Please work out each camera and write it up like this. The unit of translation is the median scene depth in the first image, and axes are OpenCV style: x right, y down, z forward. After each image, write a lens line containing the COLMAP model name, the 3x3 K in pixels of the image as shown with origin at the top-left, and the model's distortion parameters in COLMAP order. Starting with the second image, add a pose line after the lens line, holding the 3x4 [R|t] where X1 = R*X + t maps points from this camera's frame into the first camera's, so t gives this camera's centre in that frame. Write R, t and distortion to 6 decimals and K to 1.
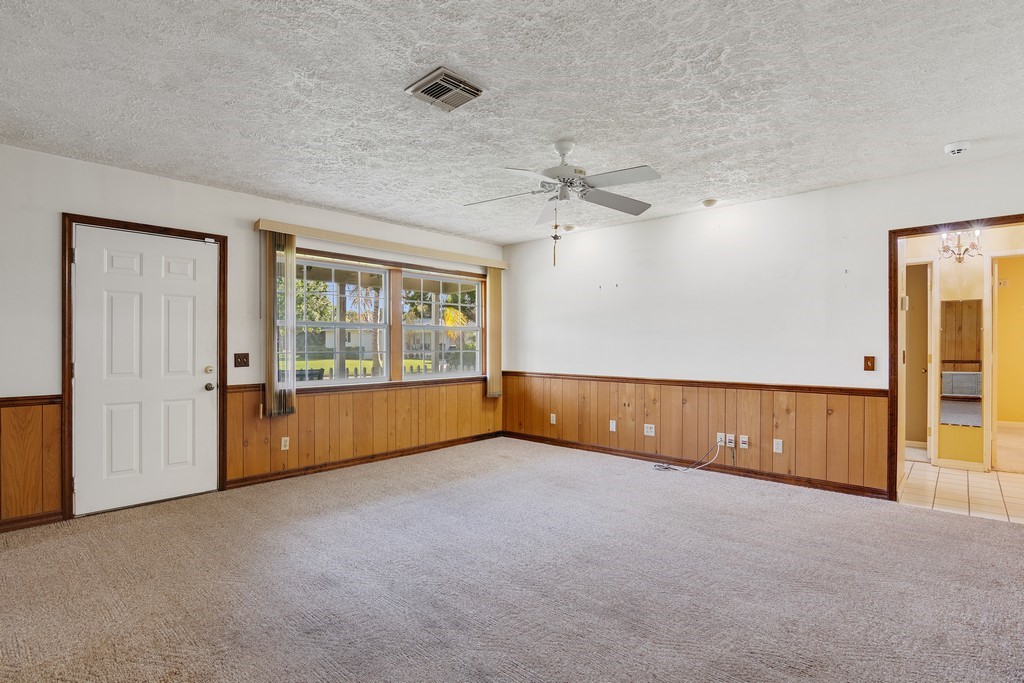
lens RADIAL K [[499.8, 0, 507.2], [0, 499.8, 340.4], [0, 0, 1]] dist [-0.015240, -0.005029]
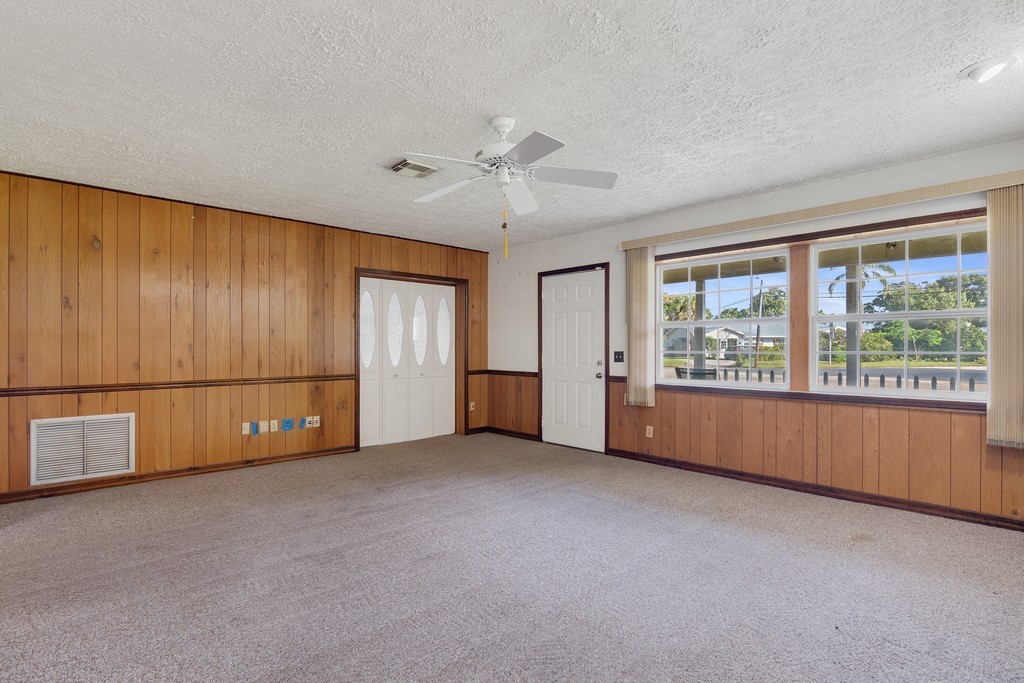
lens RADIAL K [[499.8, 0, 496.9], [0, 499.8, 347.4], [0, 0, 1]] dist [-0.015240, -0.005029]
pose [[-0.083442, 0.003239, -0.996507, 0.753497], [0.012416, 0.999920, 0.002210, 0.009203], [0.996435, -0.012188, -0.083475, 0.793687]]
